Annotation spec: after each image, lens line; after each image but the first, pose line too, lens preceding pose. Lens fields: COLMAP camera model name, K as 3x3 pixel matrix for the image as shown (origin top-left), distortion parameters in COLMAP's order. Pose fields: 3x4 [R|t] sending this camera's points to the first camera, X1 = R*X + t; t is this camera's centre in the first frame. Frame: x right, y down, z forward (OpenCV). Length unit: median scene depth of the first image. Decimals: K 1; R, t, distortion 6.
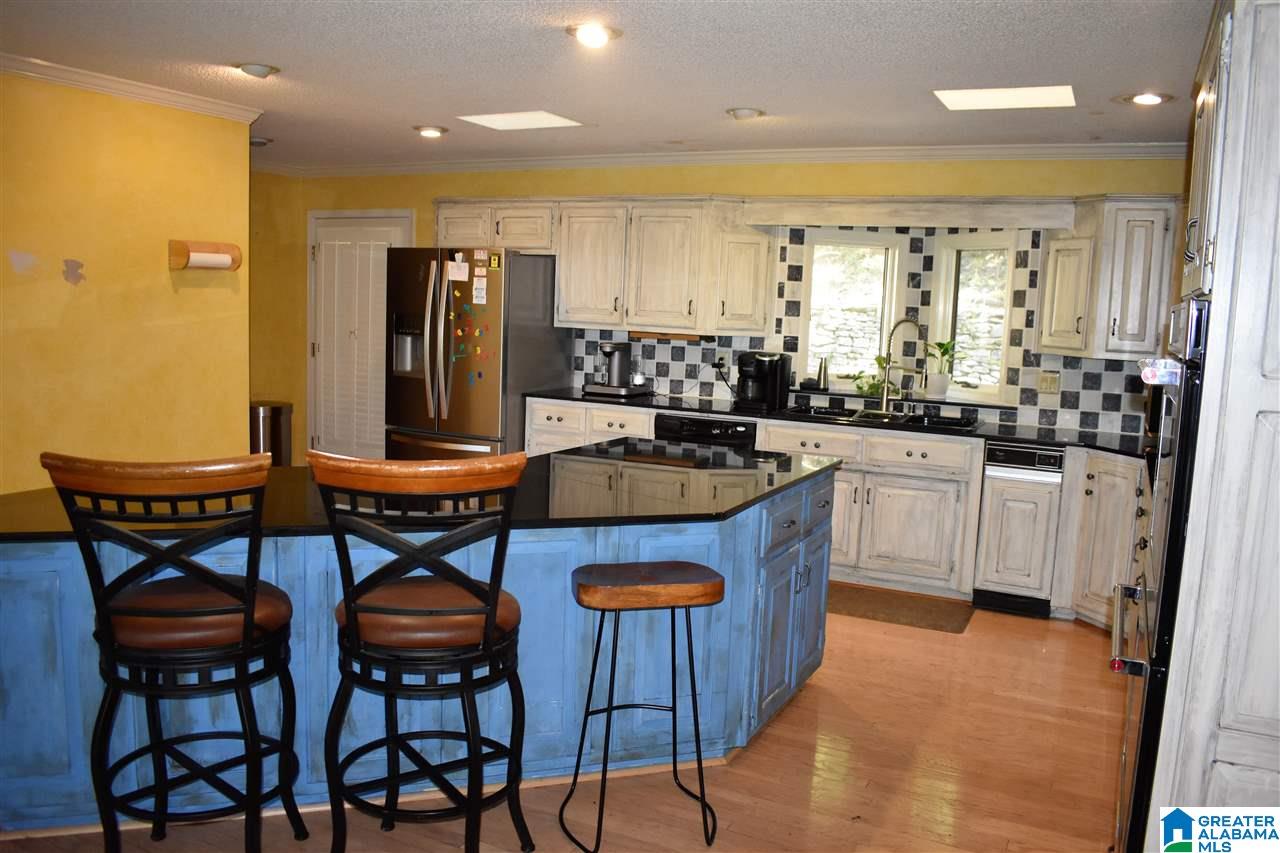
lens RADIAL K [[996.9, 0, 640.0], [0, 996.9, 426.5], [0, 0, 1]] dist [-0.090750, 0.006870]
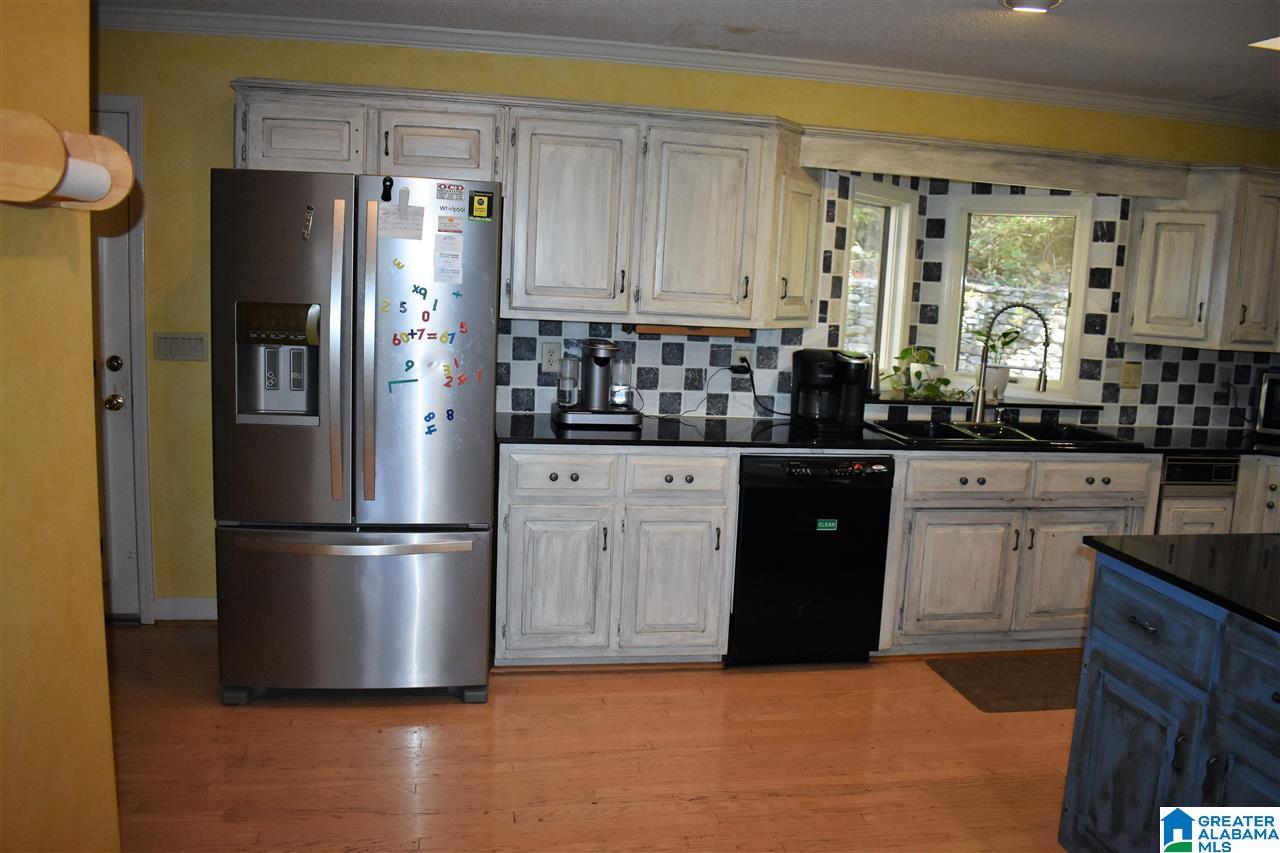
lens RADIAL K [[996.9, 0, 640.0], [0, 996.9, 426.5], [0, 0, 1]] dist [-0.090750, 0.006870]
pose [[0.806453, -0.090833, 0.584280, -0.419539], [0.057862, 0.995511, 0.074899, -0.084968], [-0.588460, -0.026595, 0.808089, 0.527916]]
